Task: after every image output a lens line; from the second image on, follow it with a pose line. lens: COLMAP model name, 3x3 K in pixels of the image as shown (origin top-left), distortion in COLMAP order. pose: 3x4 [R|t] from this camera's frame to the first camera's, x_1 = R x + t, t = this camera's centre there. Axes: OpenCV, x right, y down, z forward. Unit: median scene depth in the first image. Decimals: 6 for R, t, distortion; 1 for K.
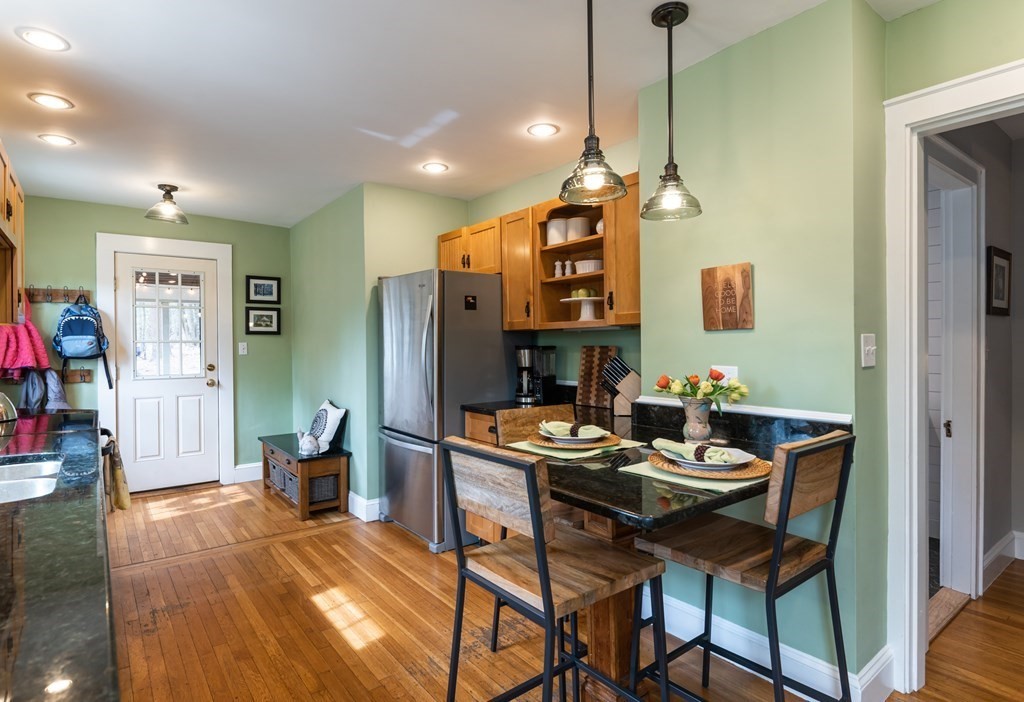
lens RADIAL K [[551.6, 0, 509.3], [0, 551.6, 349.3], [0, 0, 1]] dist [-0.003650, -0.000419]
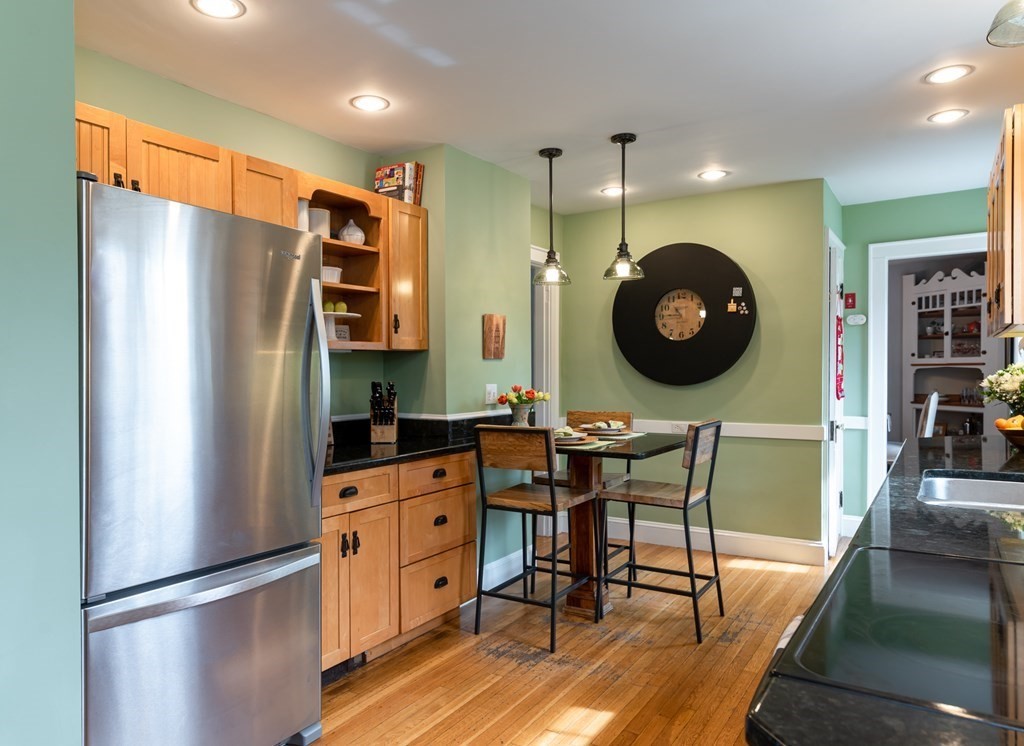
lens RADIAL K [[666.0, 0, 511.1], [0, 666.0, 371.6], [0, 0, 1]] dist [-0.002306, 0.000802]
pose [[-0.340150, -0.002712, 0.940367, -1.205984], [0.008270, 0.999949, 0.005875, -0.011844], [-0.940335, 0.009775, -0.340110, 1.488911]]
